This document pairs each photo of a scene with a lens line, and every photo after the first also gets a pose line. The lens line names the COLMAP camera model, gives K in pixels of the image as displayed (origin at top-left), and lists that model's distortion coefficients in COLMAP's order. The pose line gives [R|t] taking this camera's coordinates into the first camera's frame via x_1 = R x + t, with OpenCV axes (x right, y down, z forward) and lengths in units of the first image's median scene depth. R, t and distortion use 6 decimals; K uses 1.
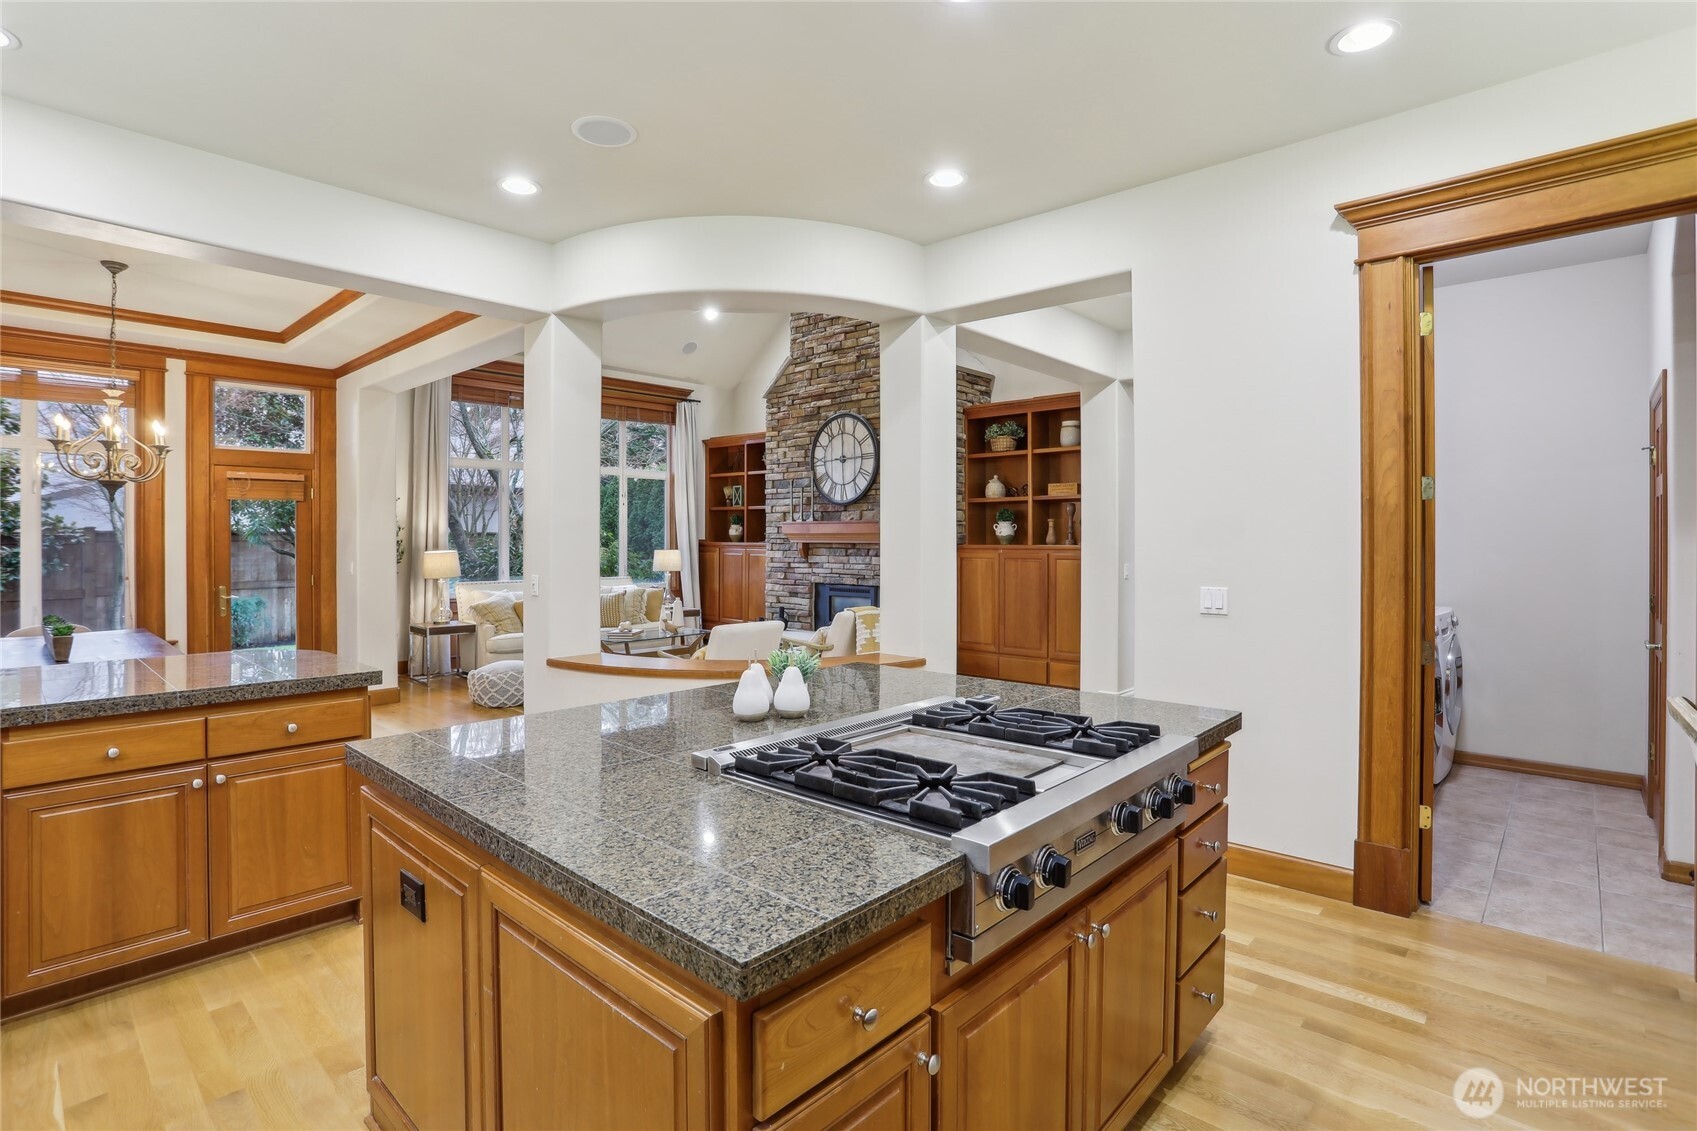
lens RADIAL K [[827.0, 0, 836.6], [0, 827.0, 552.3], [0, 0, 1]] dist [-0.076797, 0.032474]
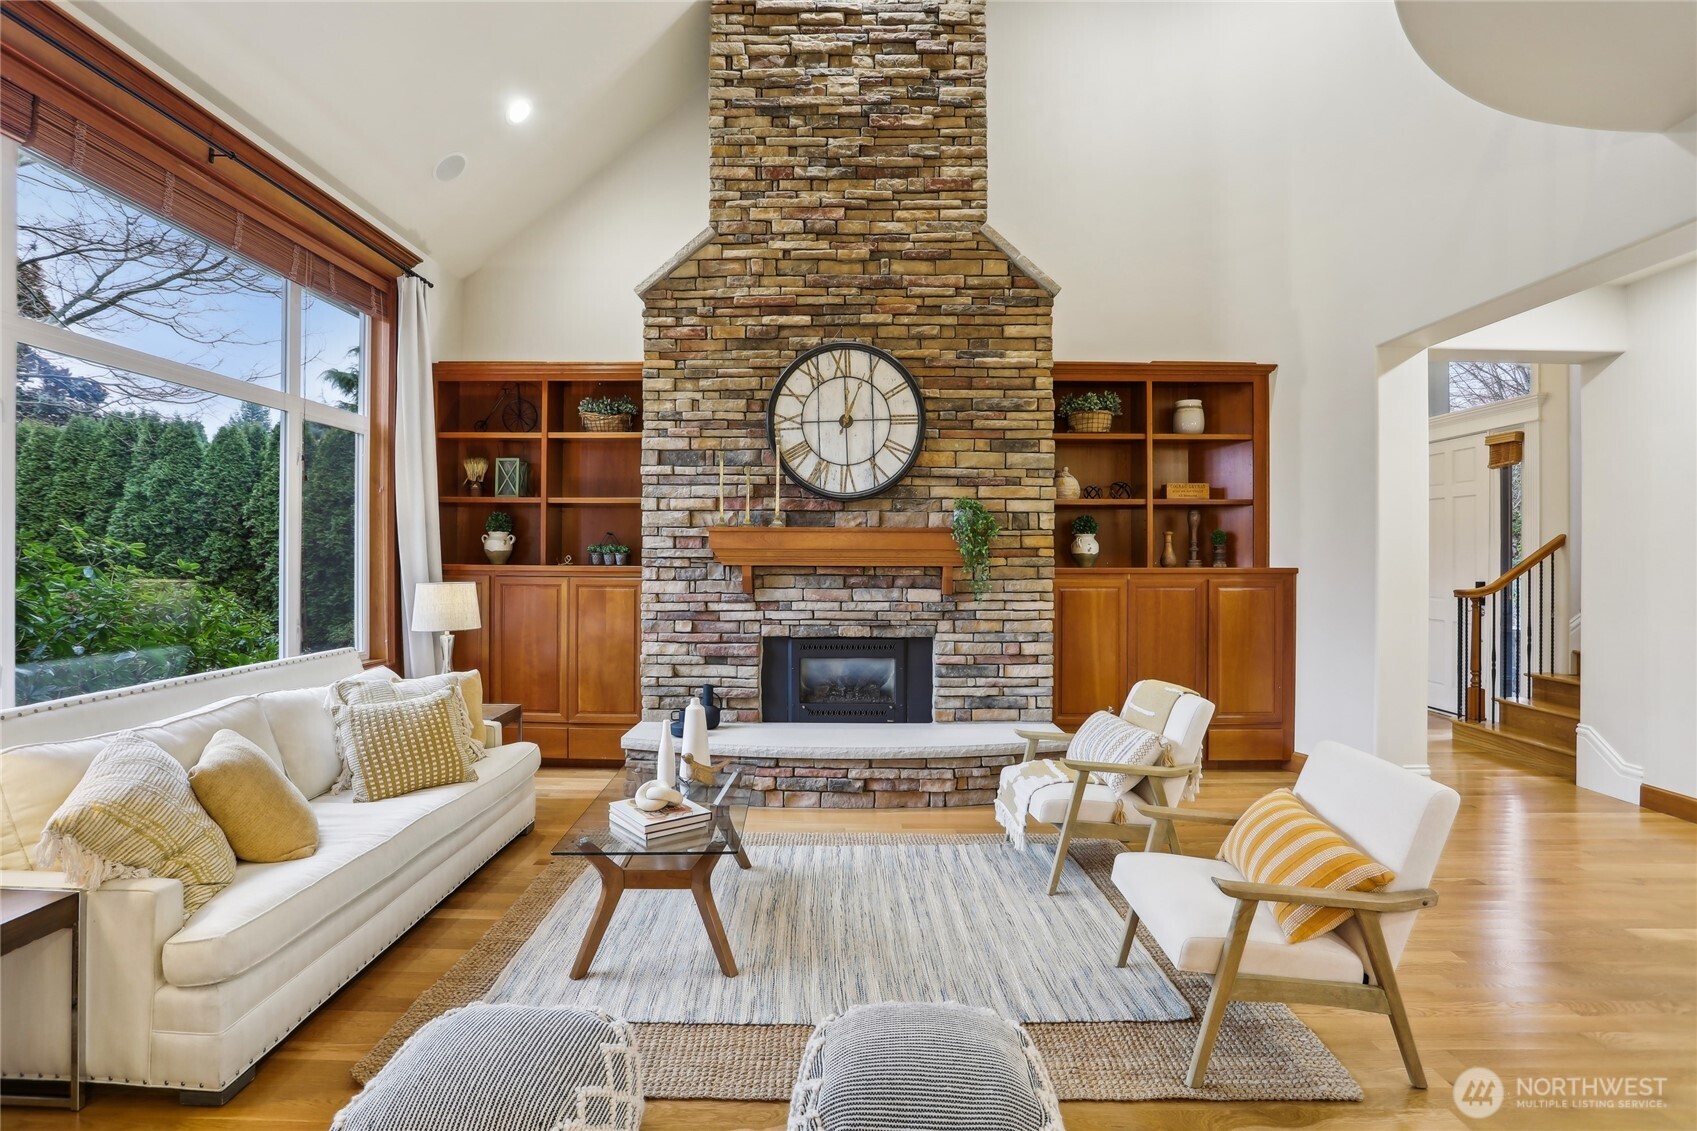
lens RADIAL K [[827.0, 0, 836.6], [0, 827.0, 552.3], [0, 0, 1]] dist [-0.076797, 0.032474]
pose [[0.740239, 0.003532, 0.672334, -0.370584], [0.010566, 0.999802, -0.016886, -0.010738], [-0.672261, 0.019604, 0.740055, 0.555716]]
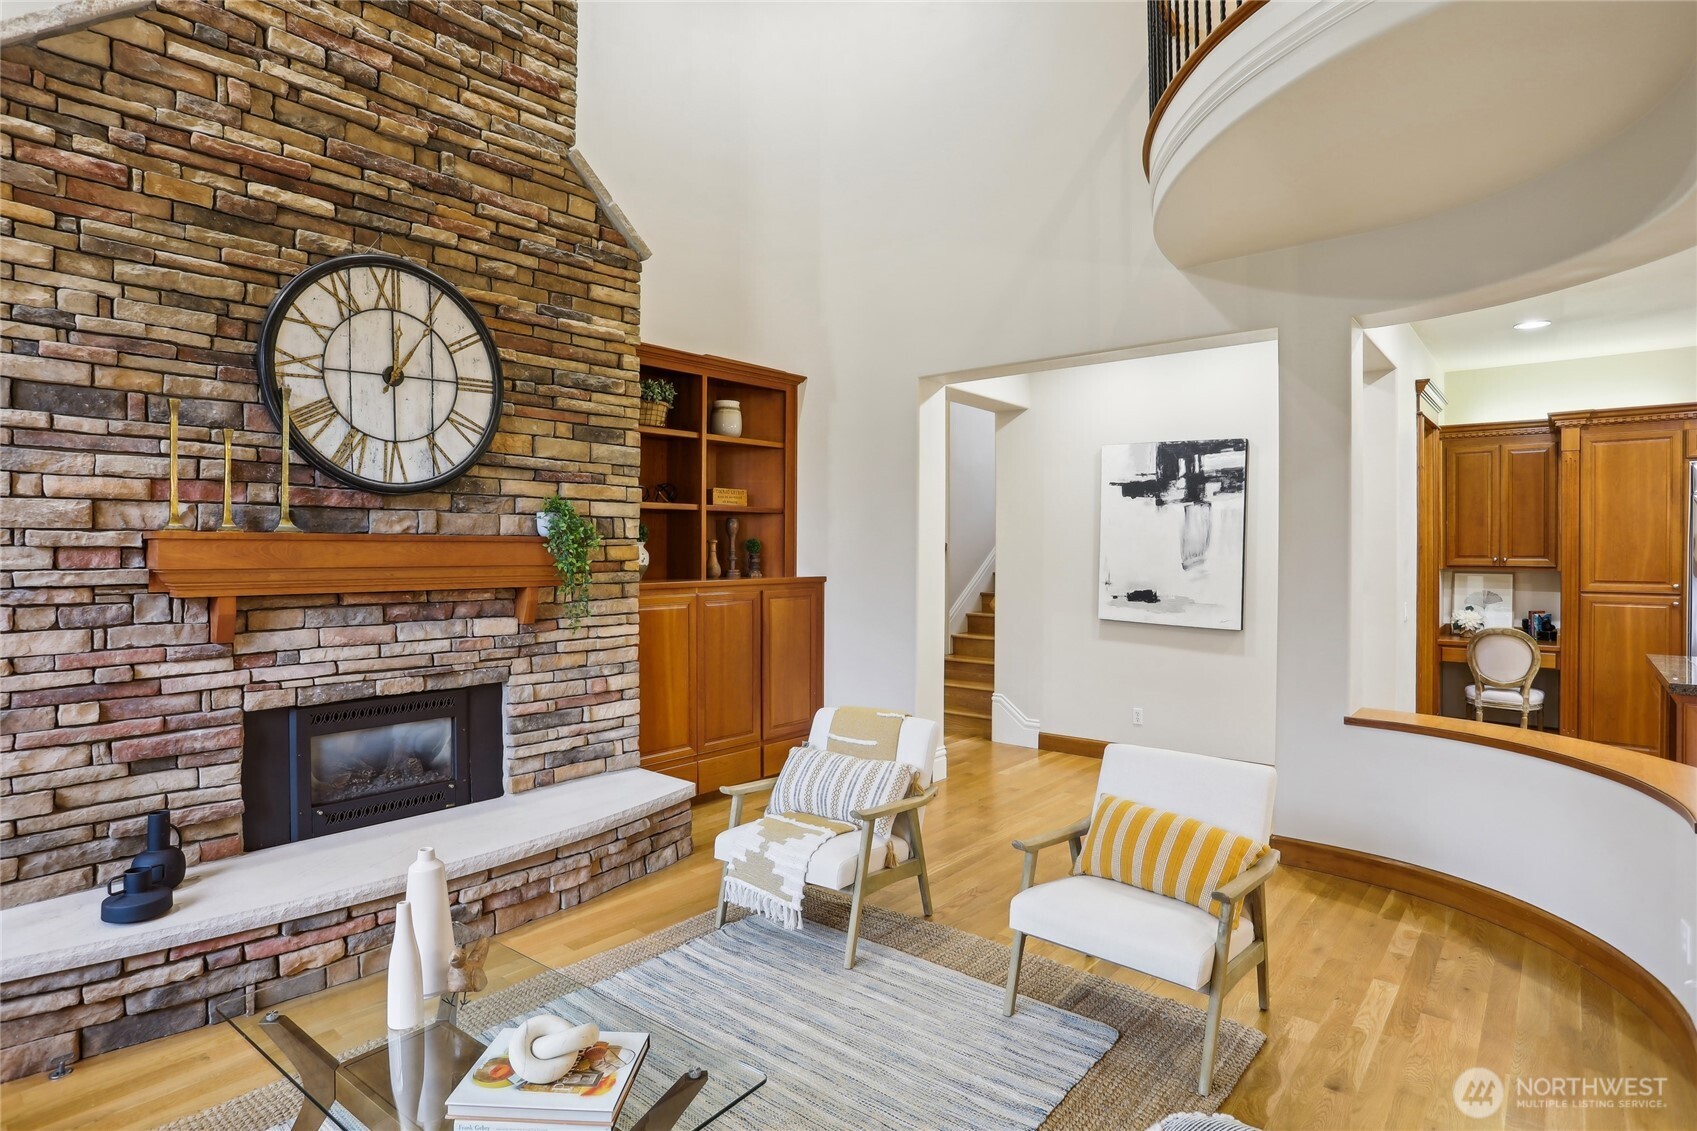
lens RADIAL K [[883.7, 0, 841.5], [0, 883.7, 551.9], [0, 0, 1]] dist [-0.071398, 0.036751]
pose [[-0.043016, -0.006694, 0.999052, -0.394669], [0.014726, 0.999865, 0.007334, -0.028456], [-0.998966, 0.015027, -0.042912, 0.775783]]
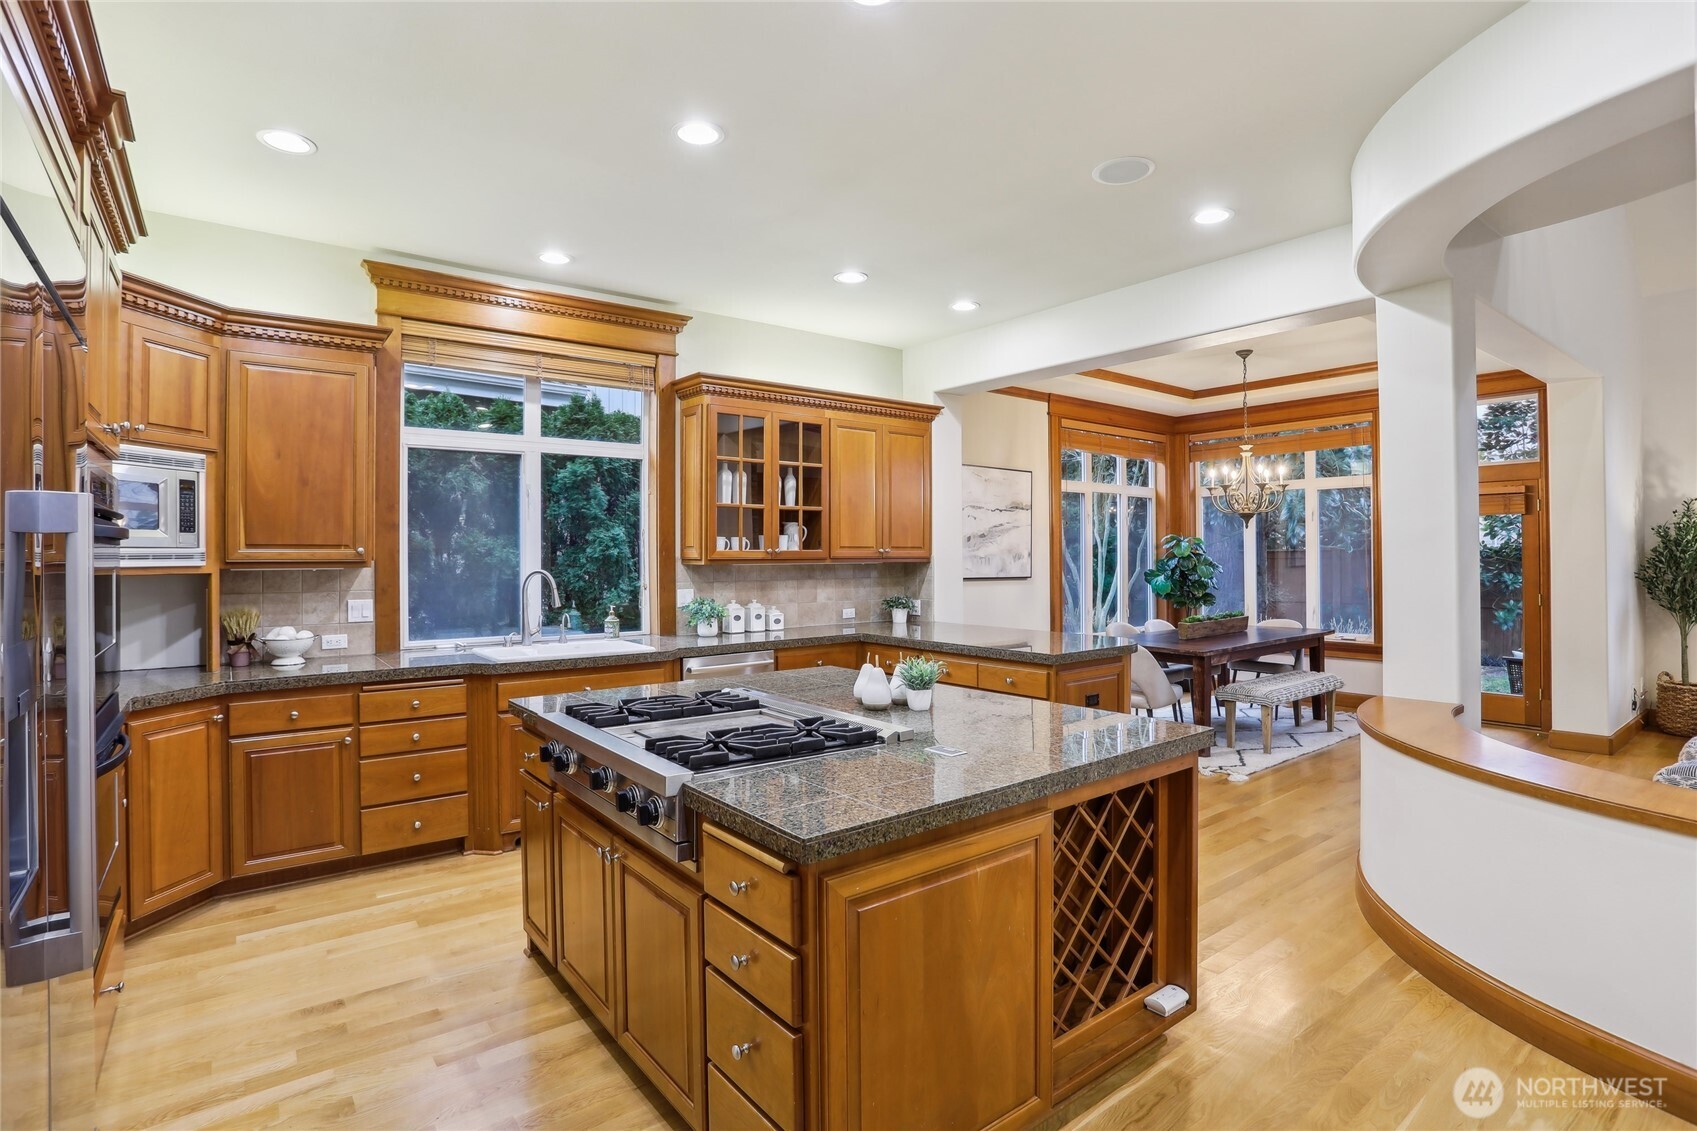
lens RADIAL K [[833.2, 0, 838.1], [0, 833.2, 548.8], [0, 0, 1]] dist [-0.080146, 0.033696]
pose [[-0.170430, -0.008155, -0.985336, 0.281092], [-0.010508, 0.999924, -0.006458, -0.006678], [0.985314, 0.009253, -0.170503, 0.274488]]
